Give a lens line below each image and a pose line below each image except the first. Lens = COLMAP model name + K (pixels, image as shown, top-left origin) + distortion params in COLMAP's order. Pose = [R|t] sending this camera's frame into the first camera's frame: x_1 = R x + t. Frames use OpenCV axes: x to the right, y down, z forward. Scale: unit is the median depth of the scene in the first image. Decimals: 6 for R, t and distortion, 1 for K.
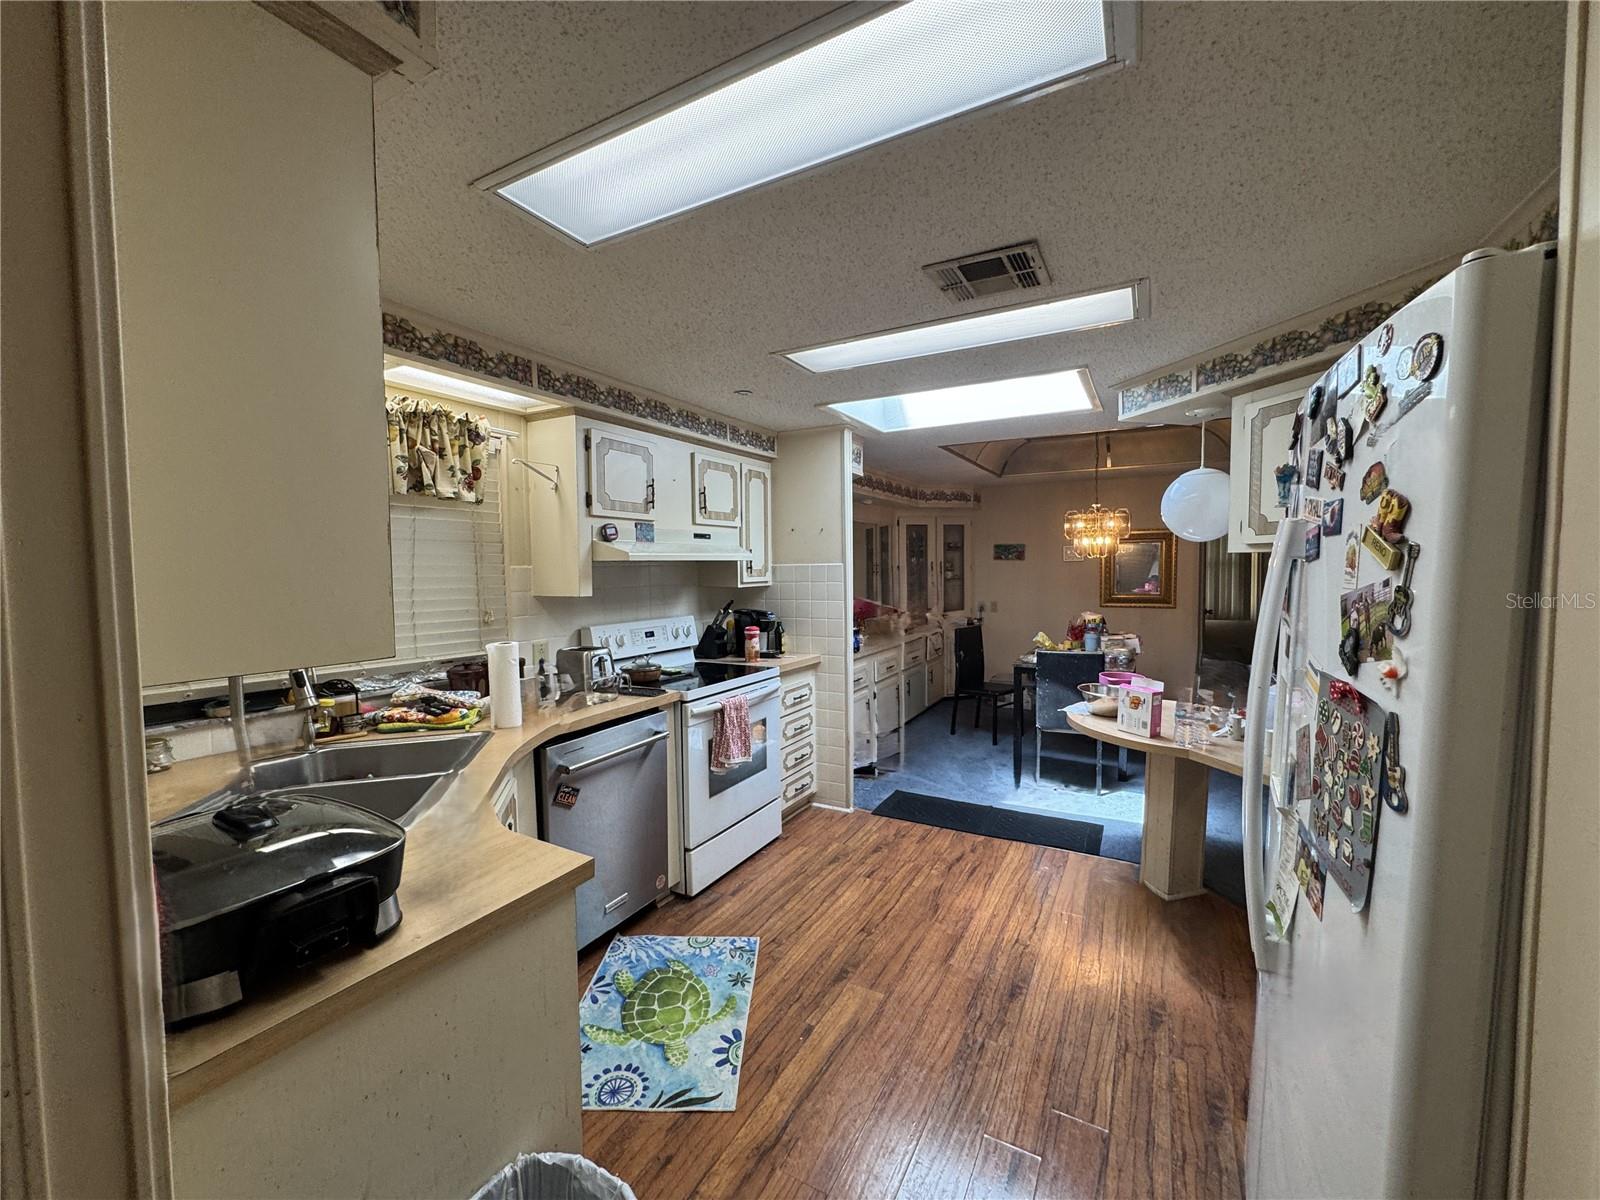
lens RADIAL K [[642.2, 0, 800.0], [0, 642.2, 600.0], [0, 0, 1]] dist [-0.001437, -0.000227]
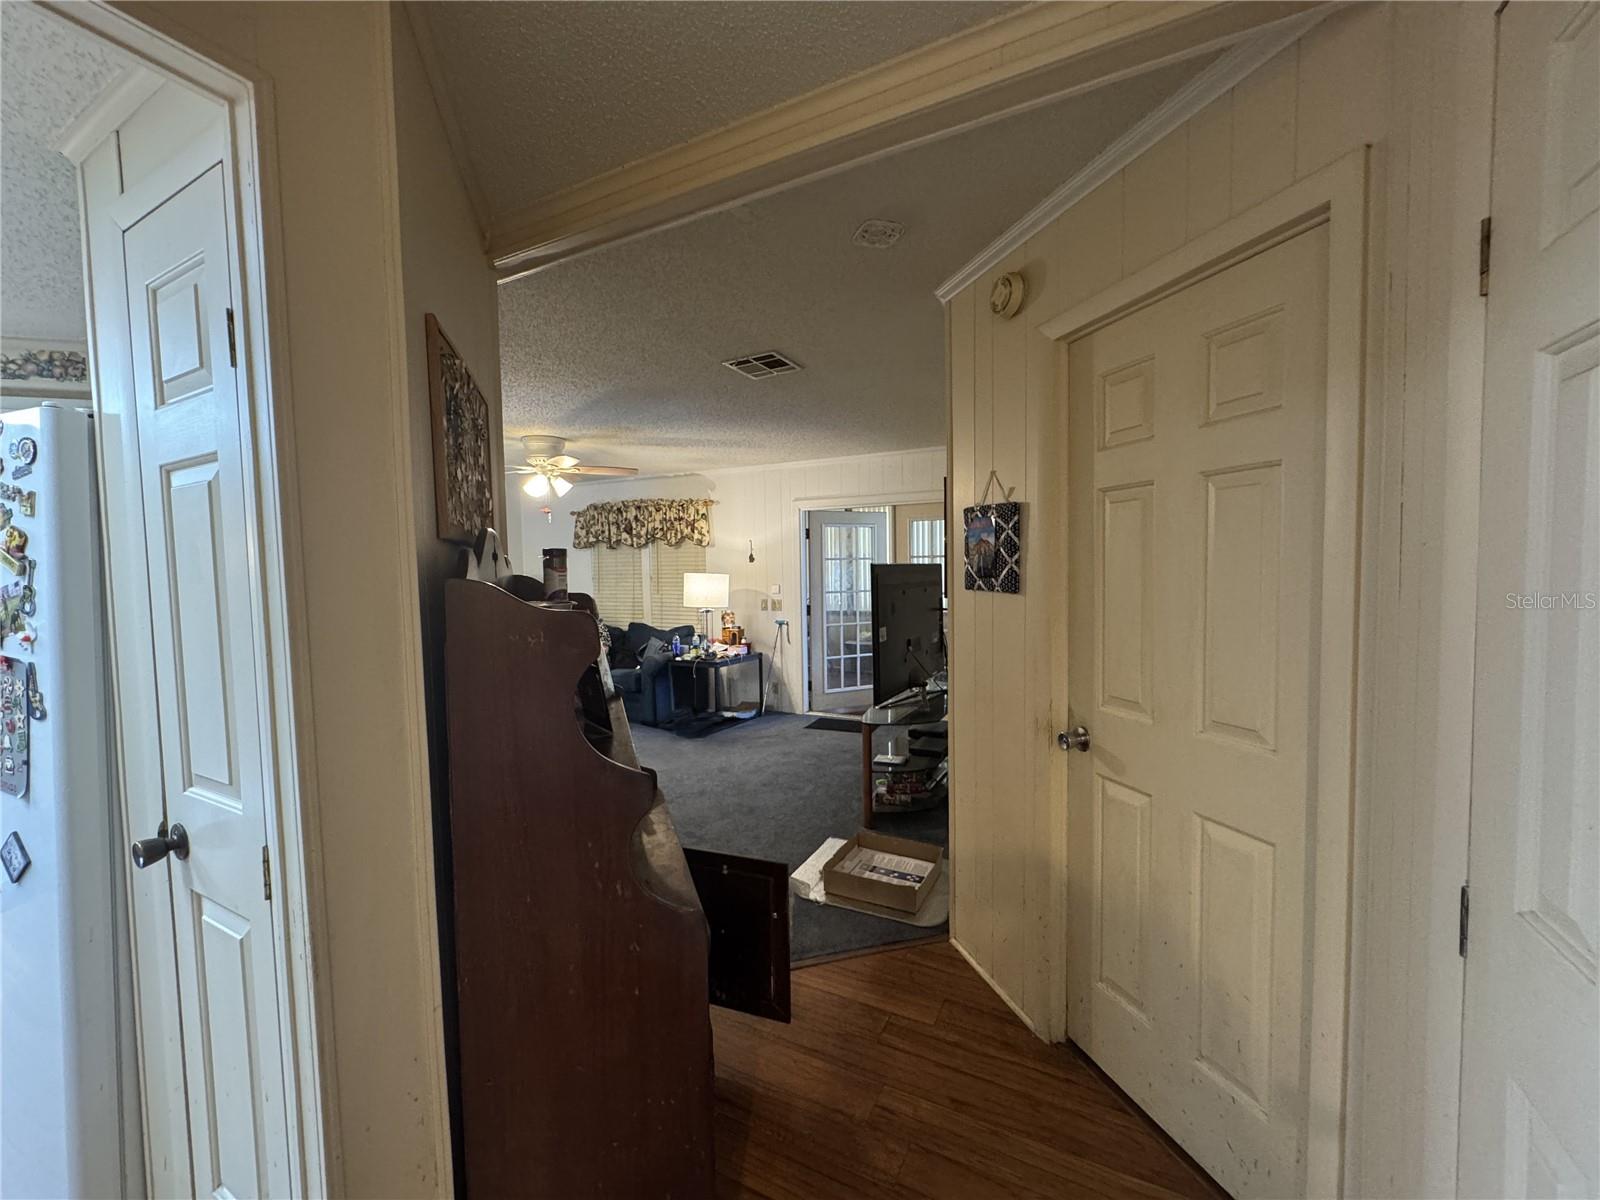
lens RADIAL K [[642.2, 0, 800.0], [0, 642.2, 600.0], [0, 0, 1]] dist [-0.001437, -0.000227]
pose [[-0.037314, -0.041642, 0.998436, -0.779924], [0.068490, 0.996675, 0.044129, 0.079726], [-0.996954, 0.070029, -0.034338, -0.919931]]
